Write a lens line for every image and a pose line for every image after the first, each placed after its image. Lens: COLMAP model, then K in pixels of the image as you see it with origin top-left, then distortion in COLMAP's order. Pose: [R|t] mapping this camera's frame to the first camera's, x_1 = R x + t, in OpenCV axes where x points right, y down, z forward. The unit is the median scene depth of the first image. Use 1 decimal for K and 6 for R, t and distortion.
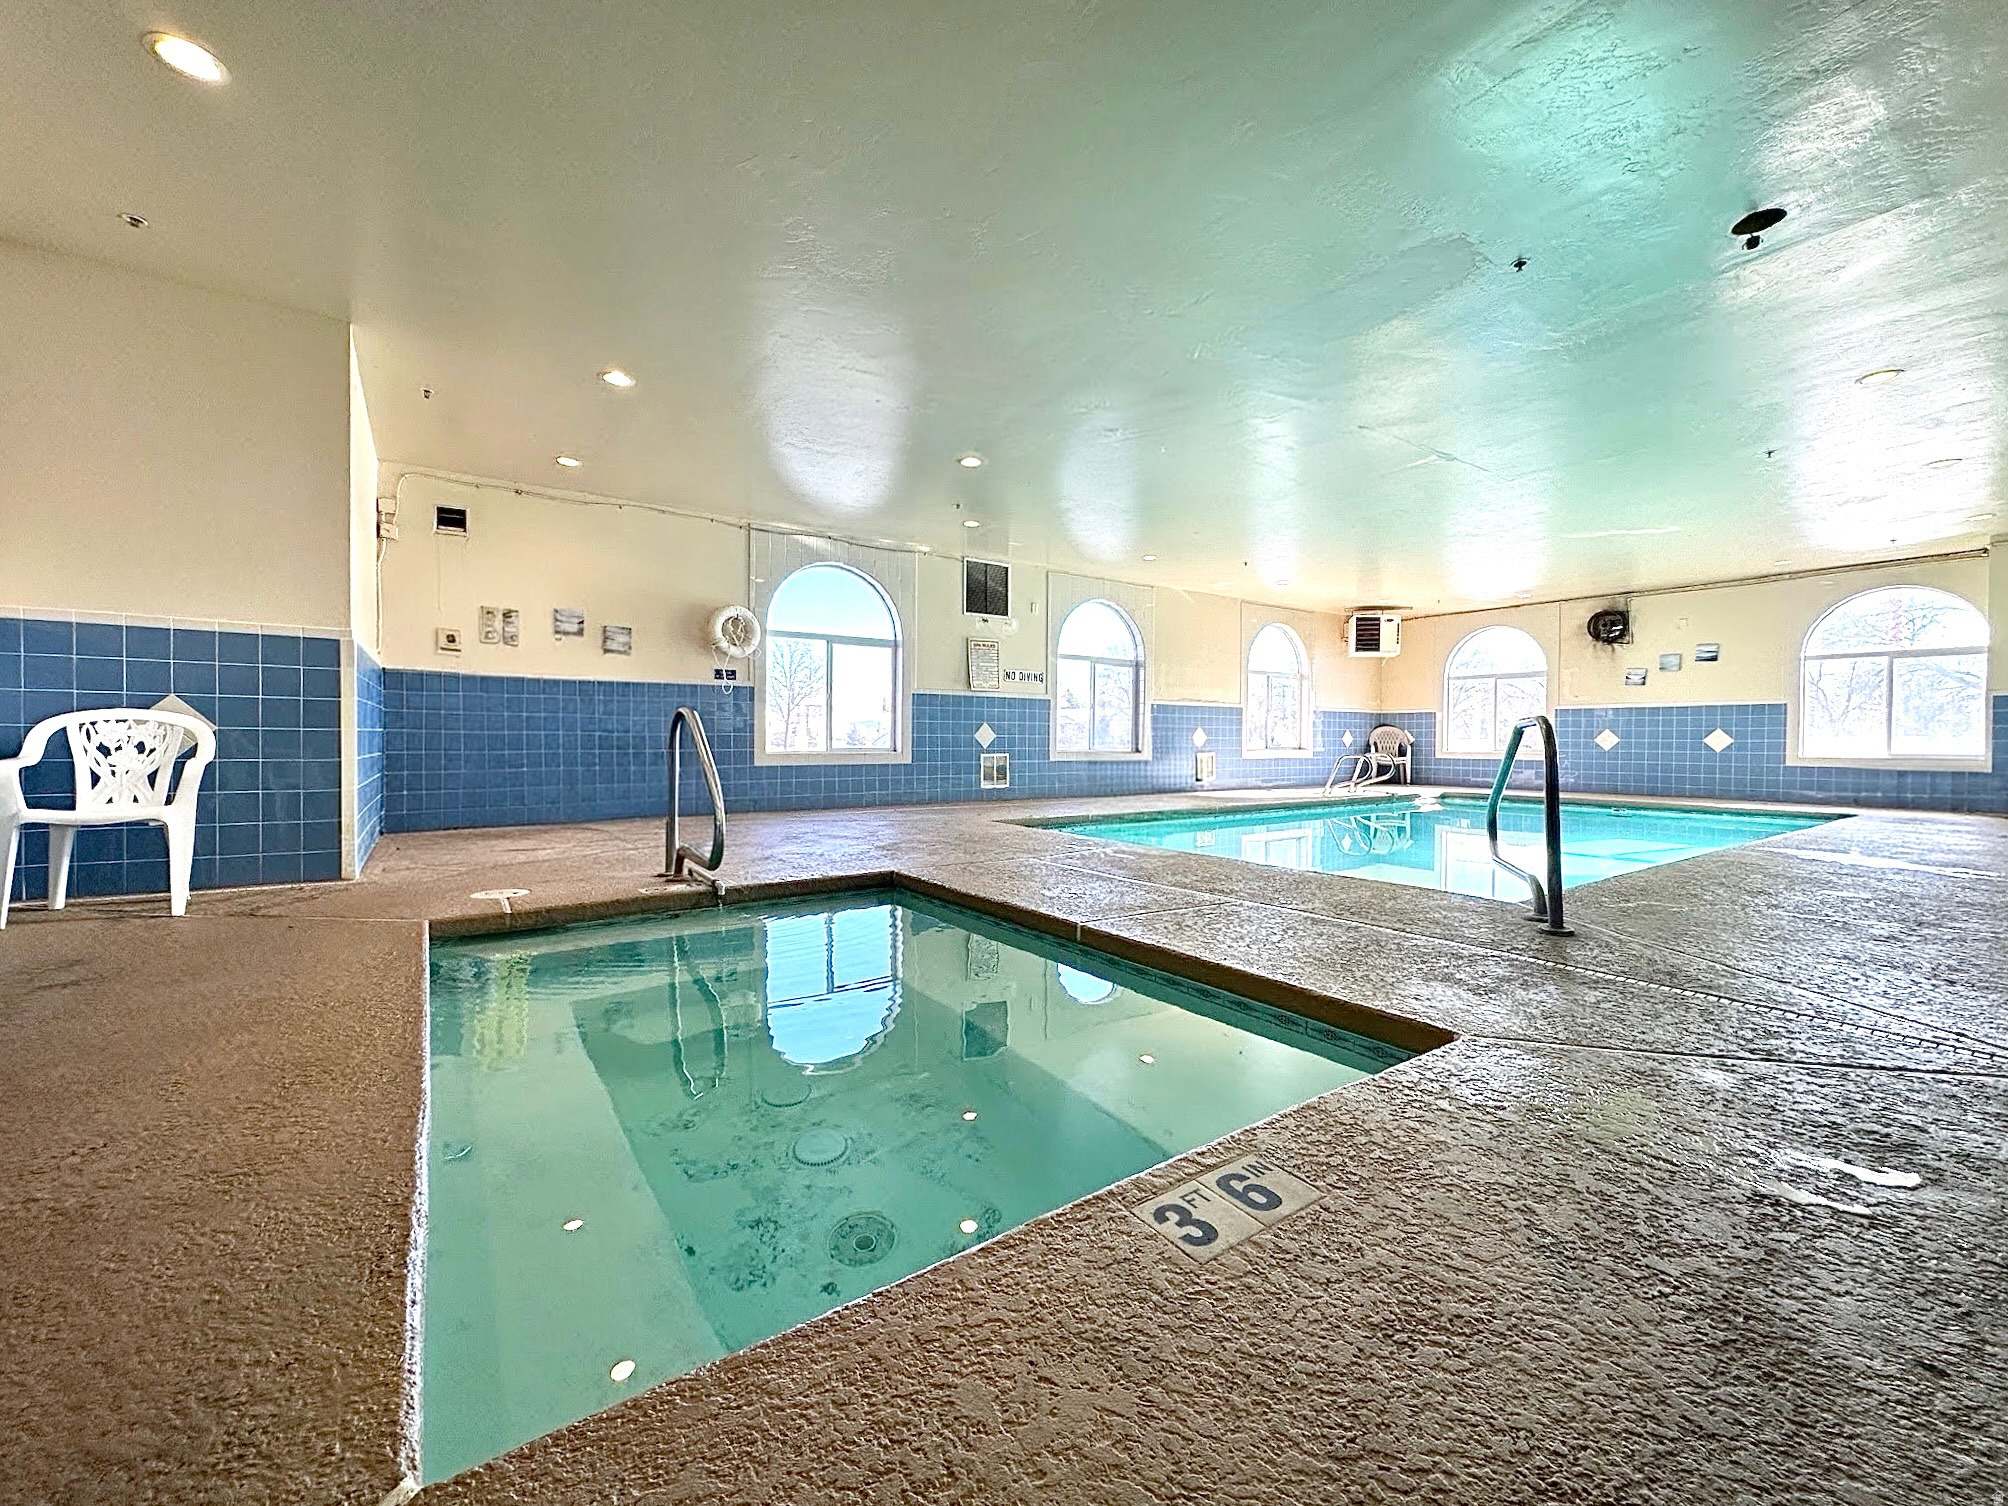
lens RADIAL K [[823.4, 0, 1013.8], [0, 823.4, 750.9], [0, 0, 1]] dist [0.011022, -0.001894]
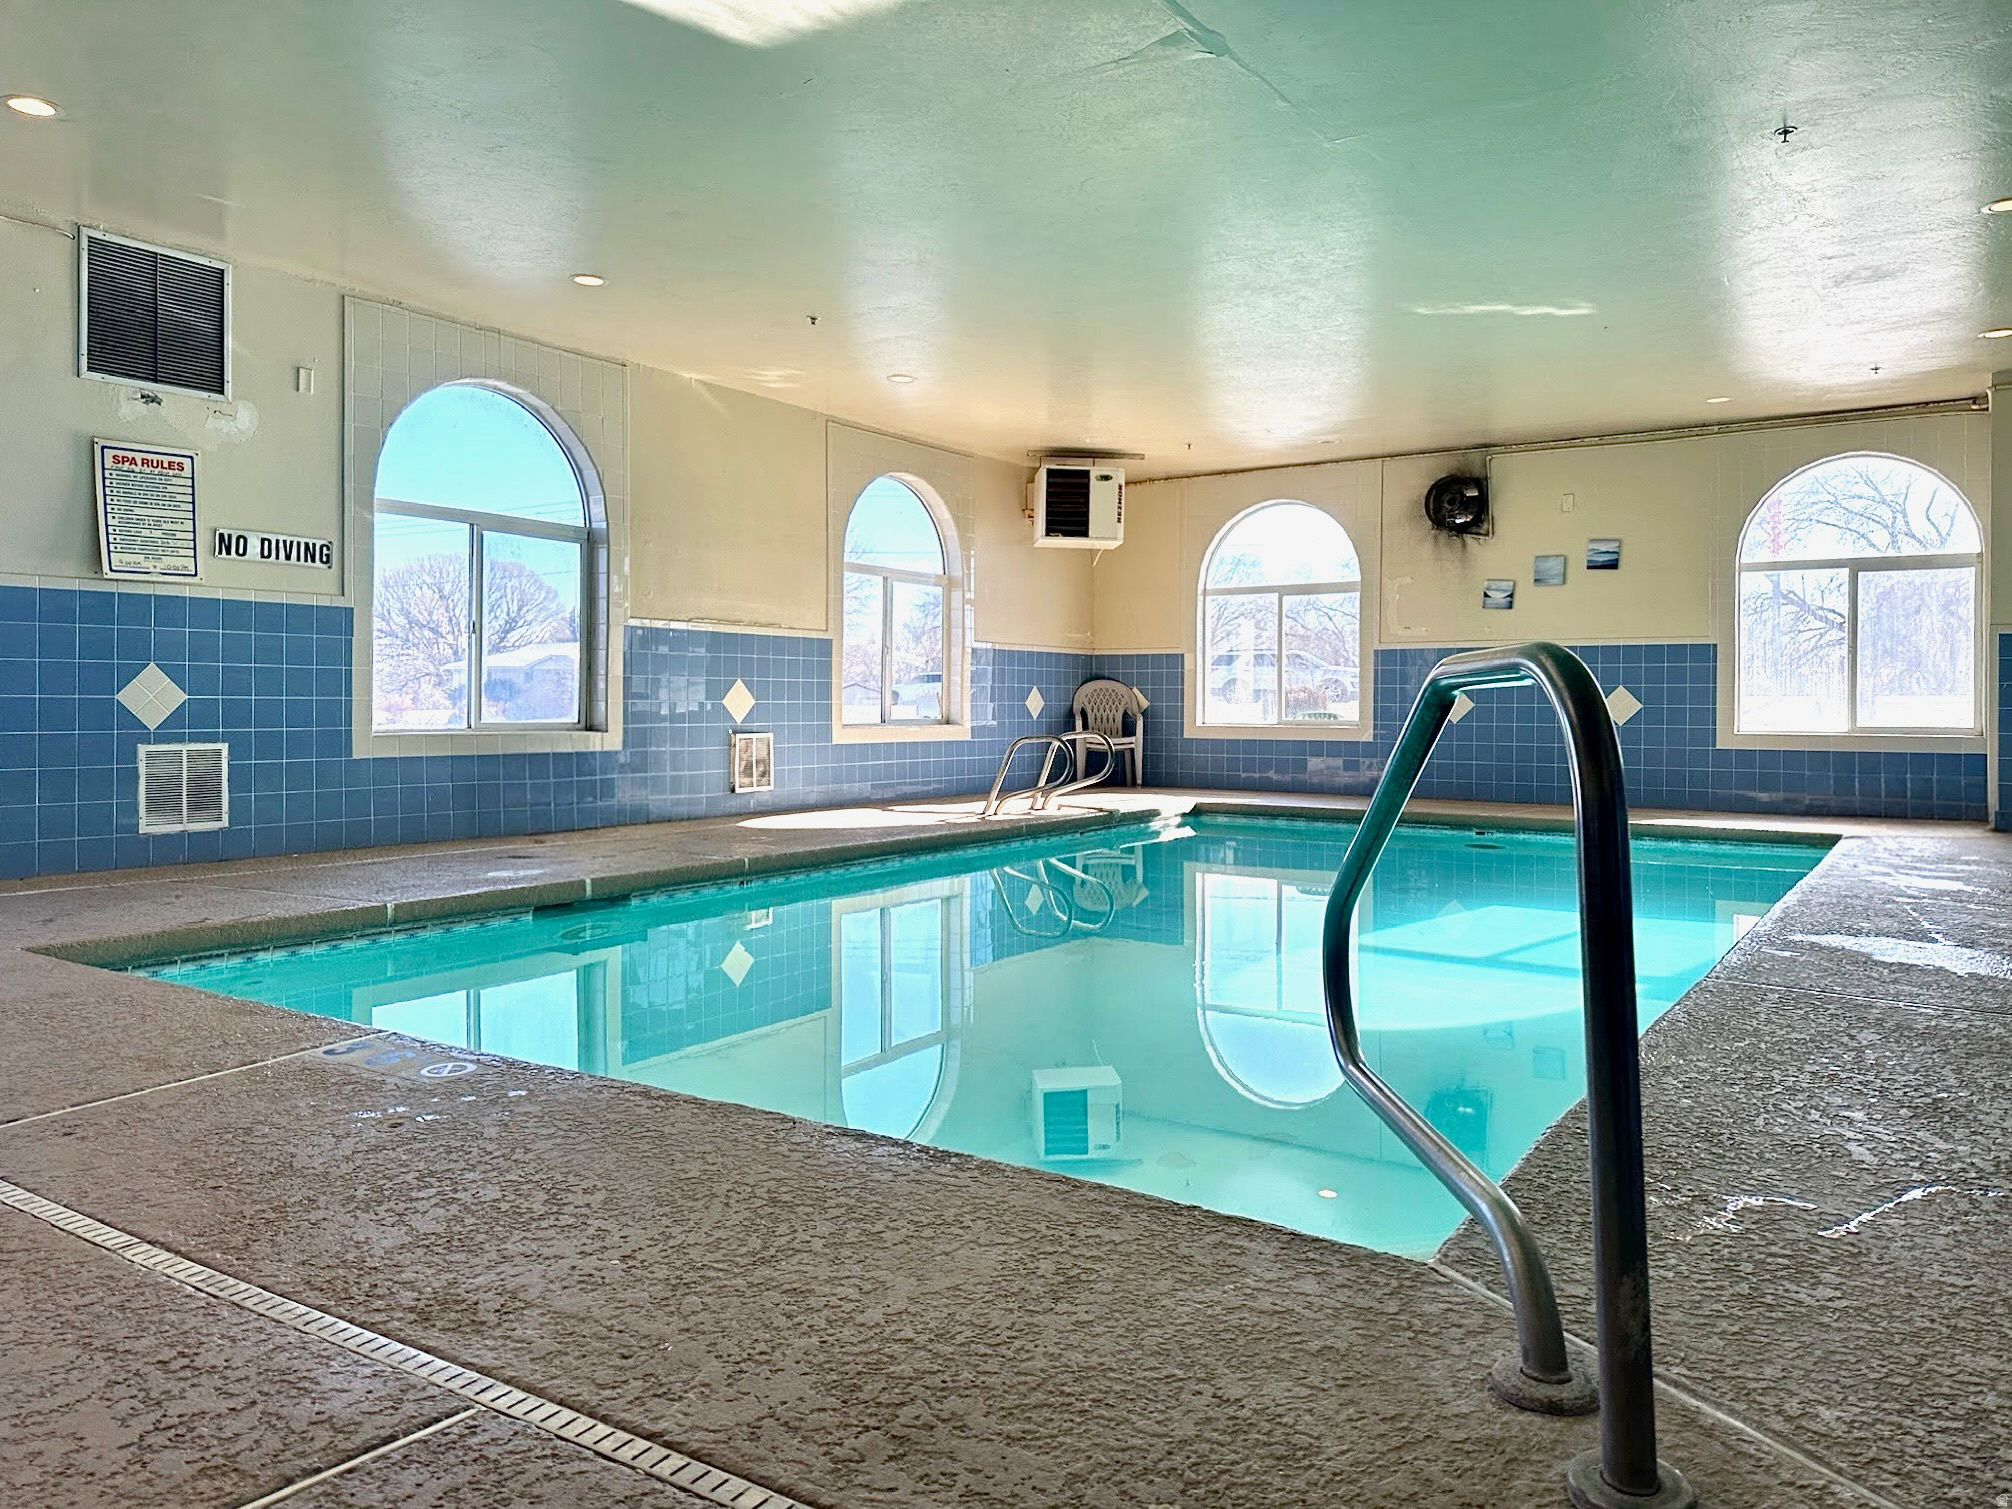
lens RADIAL K [[1505.8, 0, 1004.5], [0, 1505.8, 752.2], [0, 0, 1]] dist [0.039643, -0.000350]
pose [[0.936824, -0.012700, 0.349571, 0.067827], [0.006305, 0.999791, 0.019427, -0.002956], [-0.349744, -0.015996, 0.936709, 0.142671]]
